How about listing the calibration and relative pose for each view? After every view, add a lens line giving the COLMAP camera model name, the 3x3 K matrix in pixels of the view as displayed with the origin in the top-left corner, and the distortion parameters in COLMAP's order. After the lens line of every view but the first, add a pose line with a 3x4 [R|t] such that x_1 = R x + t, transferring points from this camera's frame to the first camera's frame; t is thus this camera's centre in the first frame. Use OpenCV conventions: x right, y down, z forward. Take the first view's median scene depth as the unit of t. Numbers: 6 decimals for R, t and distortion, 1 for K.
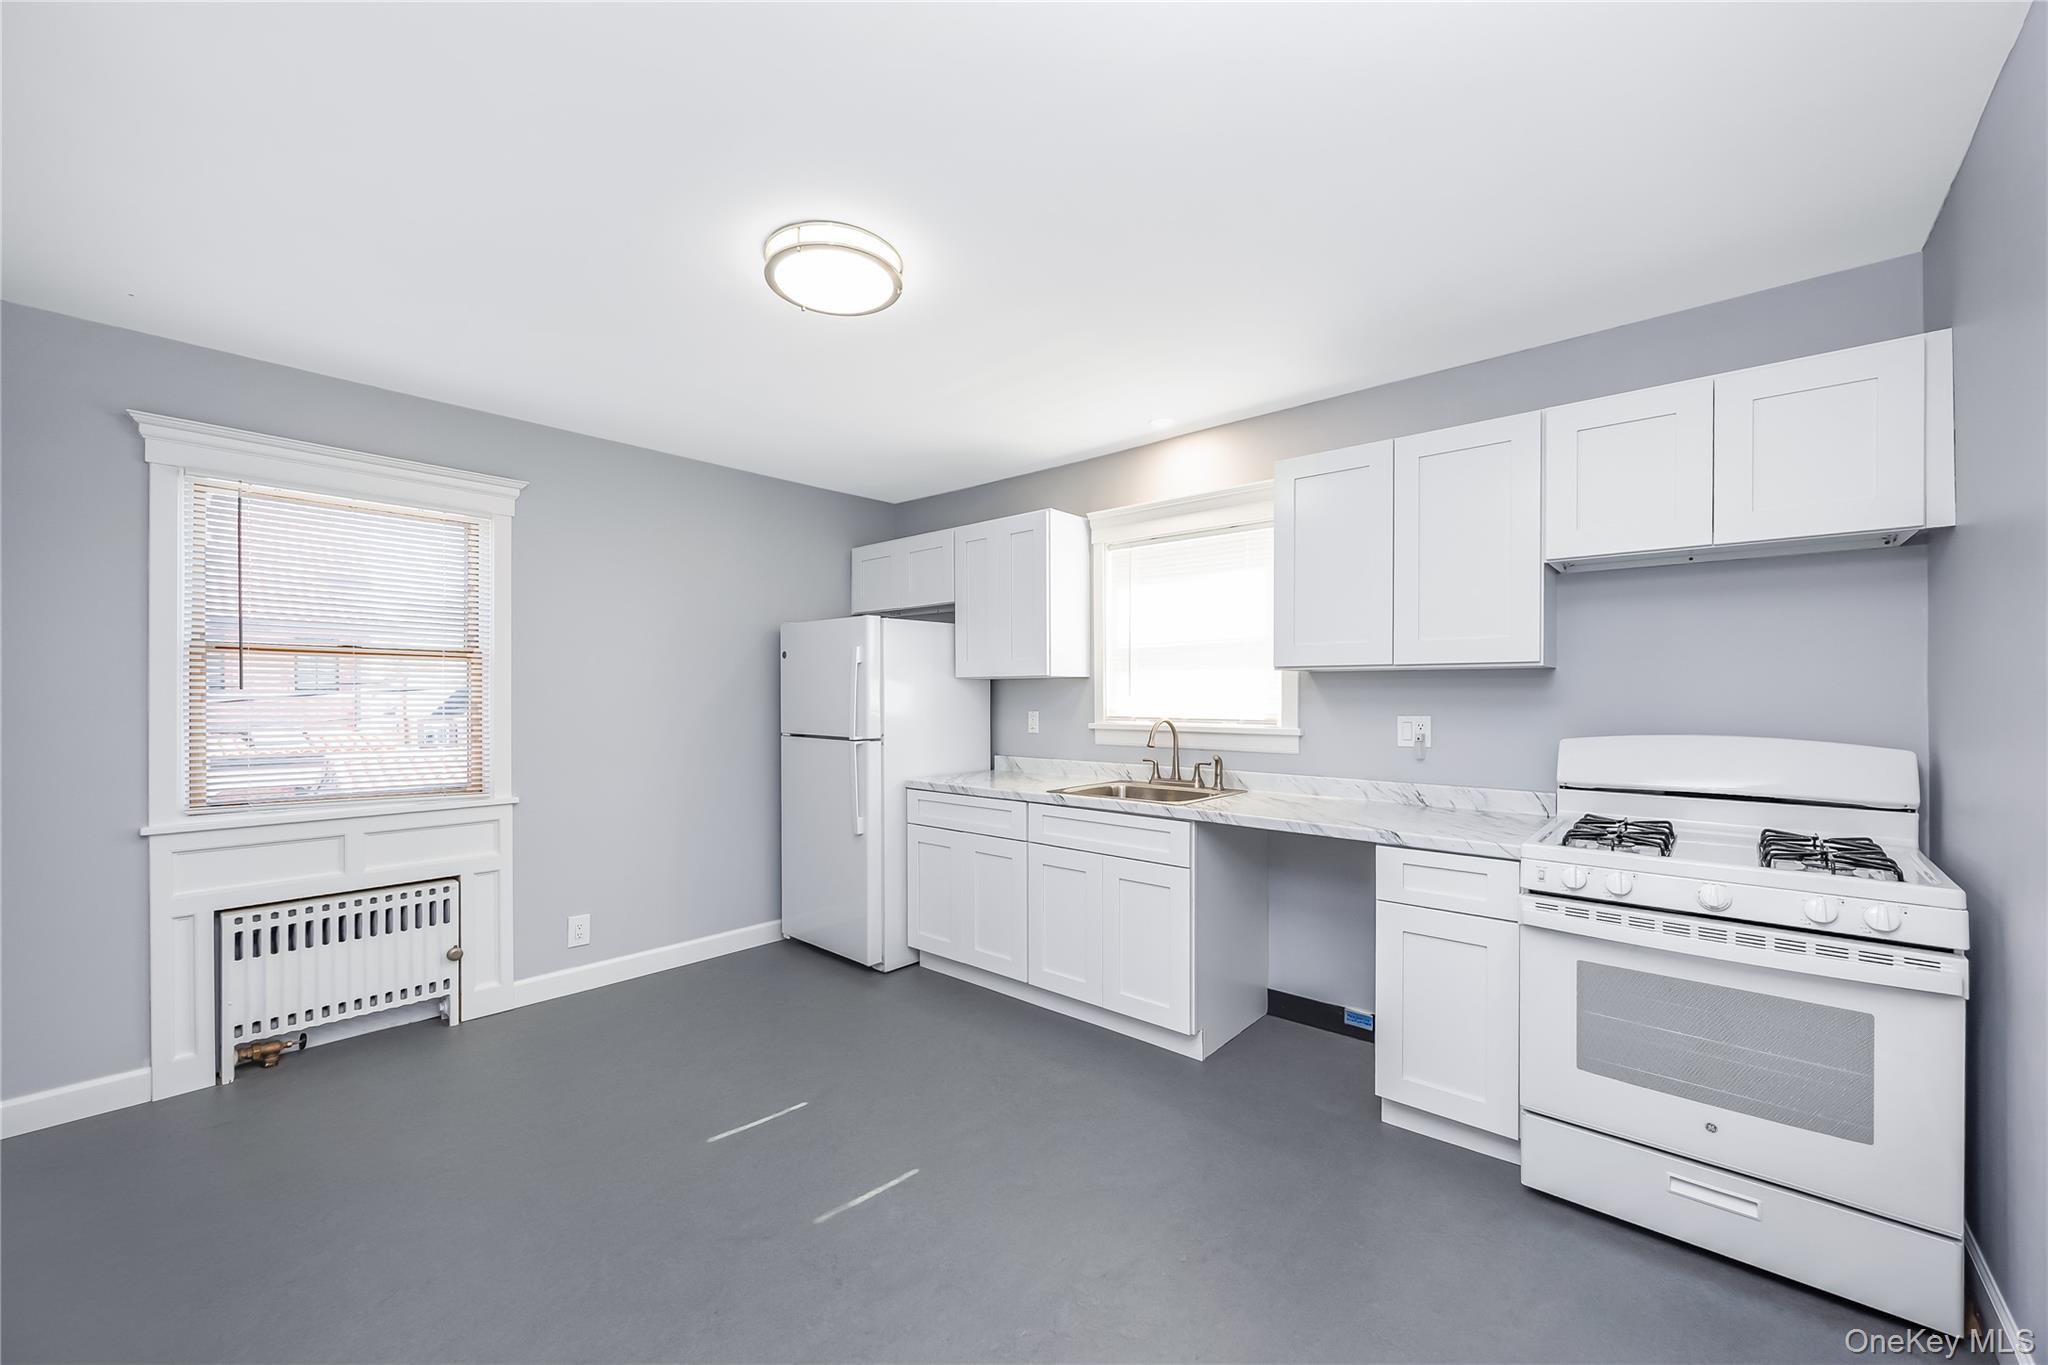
lens RADIAL K [[801.8, 0, 1026.5], [0, 801.8, 691.9], [0, 0, 1]] dist [0.000716, 0.000040]
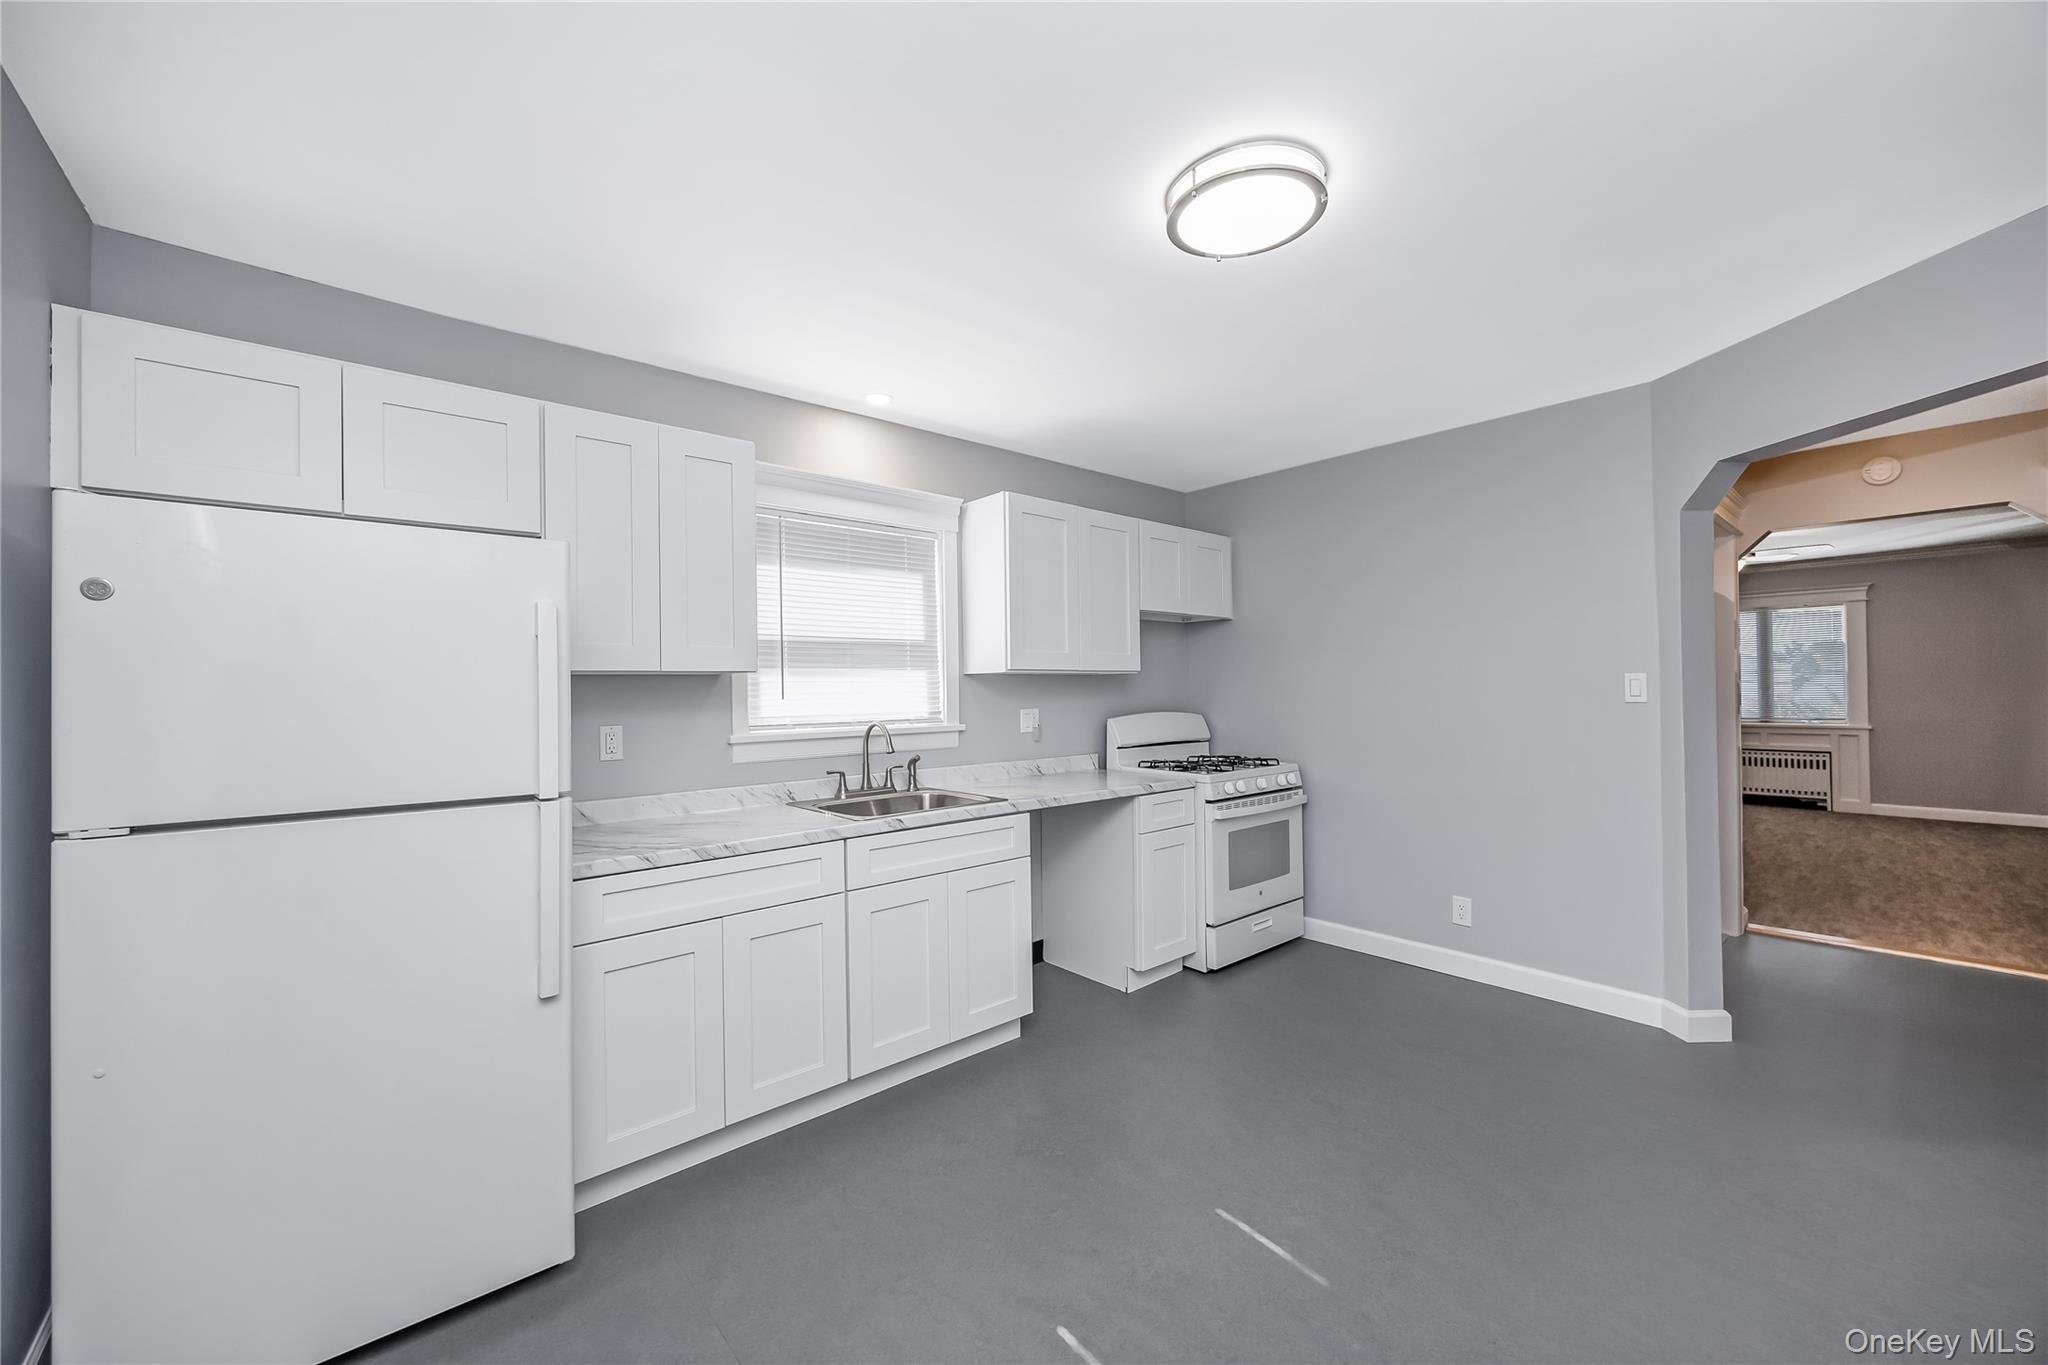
lens RADIAL K [[791.8, 0, 1030.1], [0, 791.8, 683.6], [0, 0, 1]] dist [-0.001837, -0.000305]
pose [[0.123198, 0.006737, 0.992359, -0.750295], [0.011098, 0.999905, -0.008166, -0.001047], [-0.992320, 0.012020, 0.123112, 0.769181]]
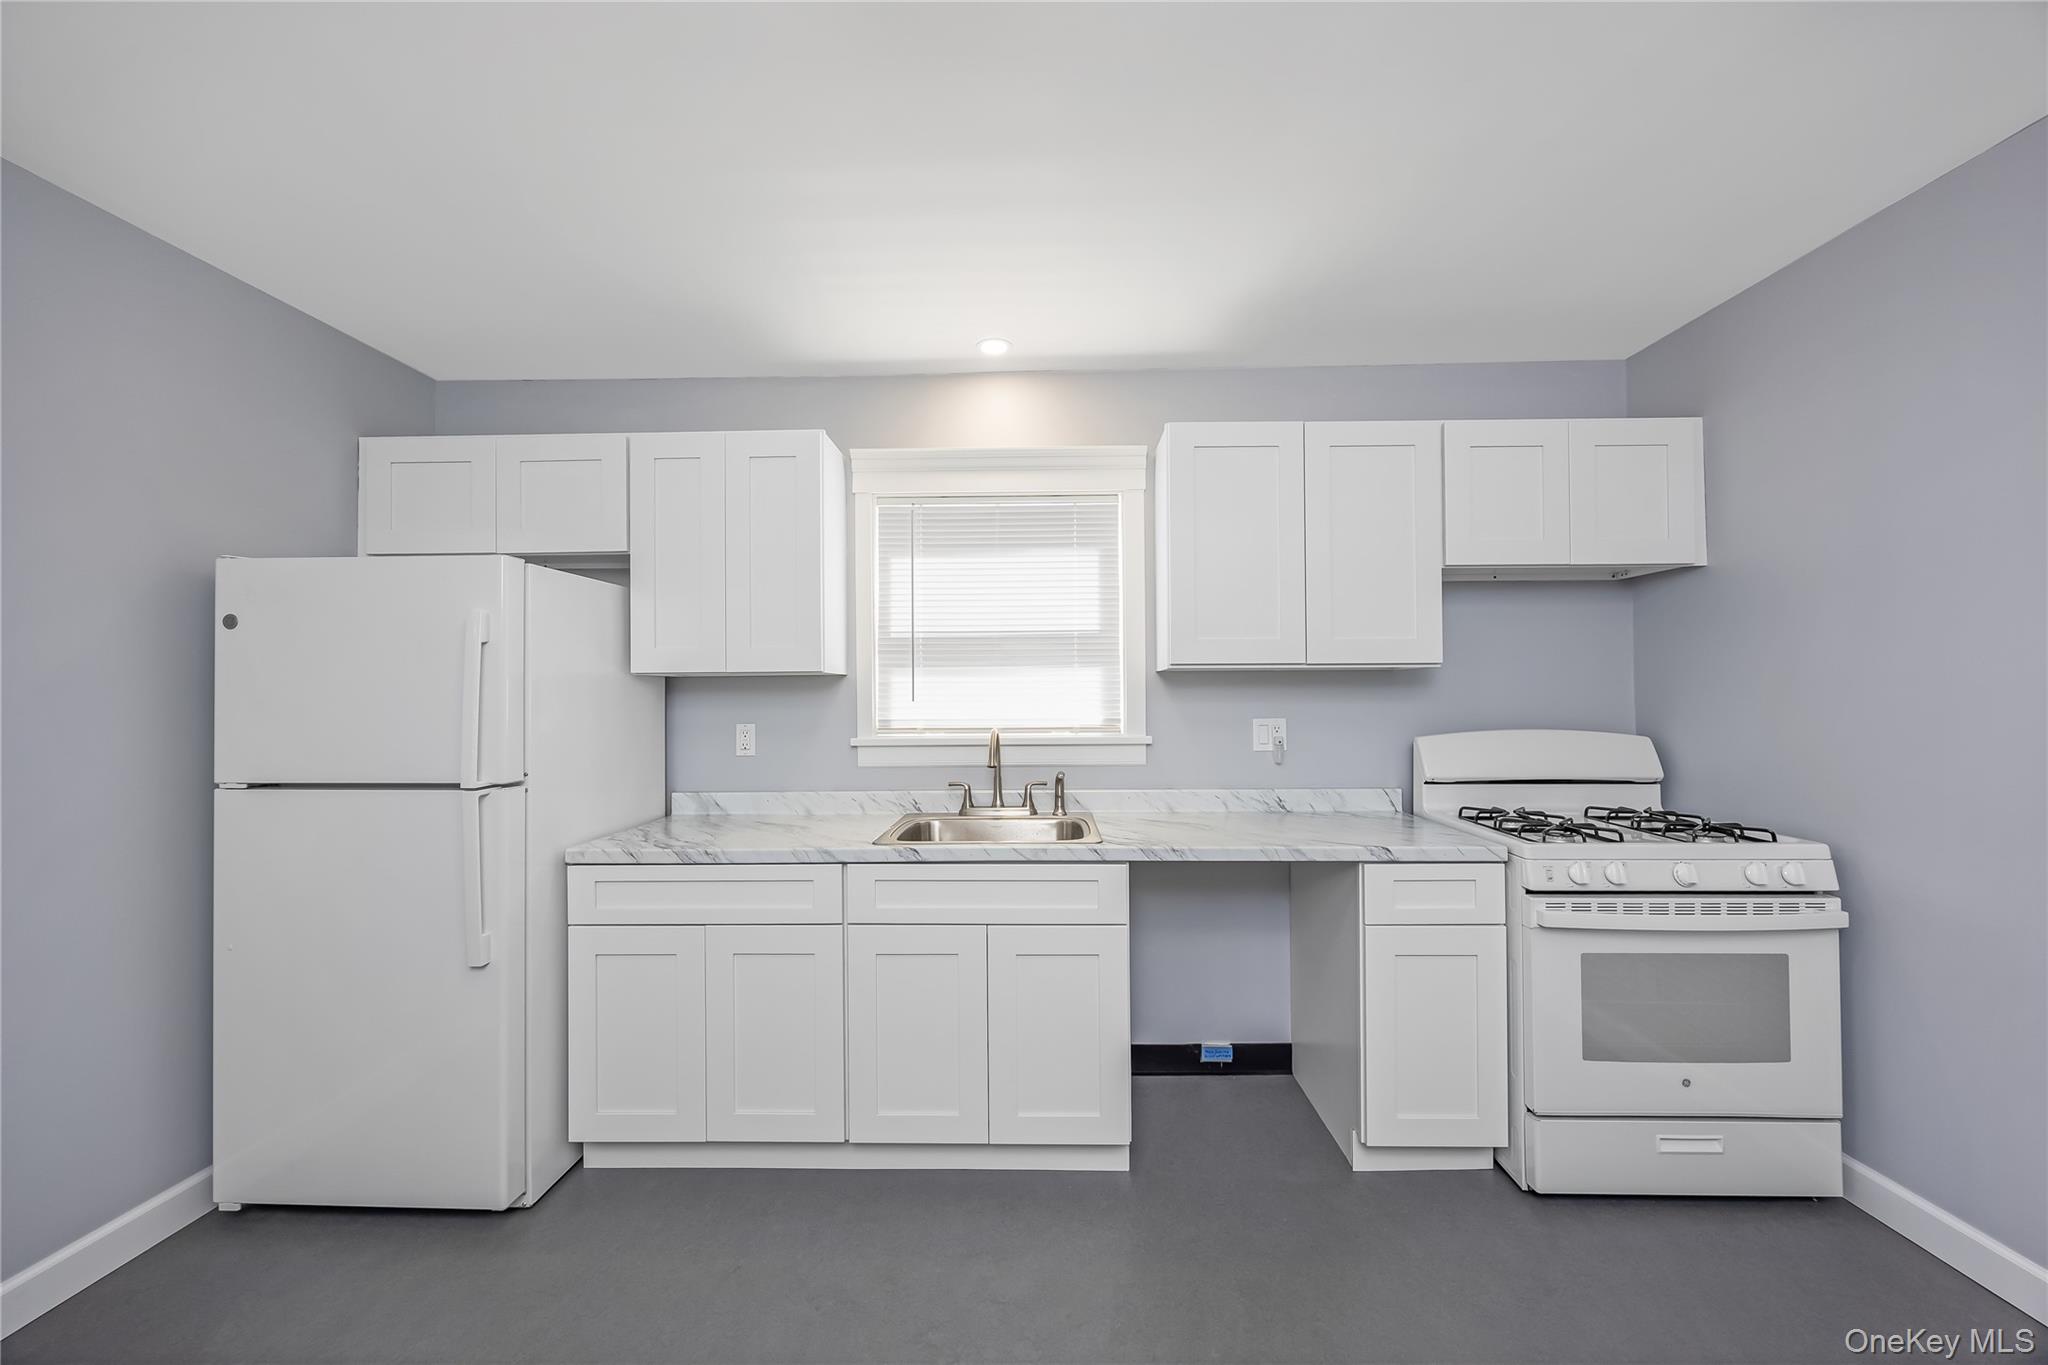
lens RADIAL K [[791.8, 0, 1030.1], [0, 791.8, 683.6], [0, 0, 1]] dist [-0.001837, -0.000305]
pose [[0.762616, 0.005414, 0.646829, -0.316200], [0.004704, 0.999892, -0.013915, 0.000307], [-0.646834, 0.013655, 0.762508, 0.427158]]
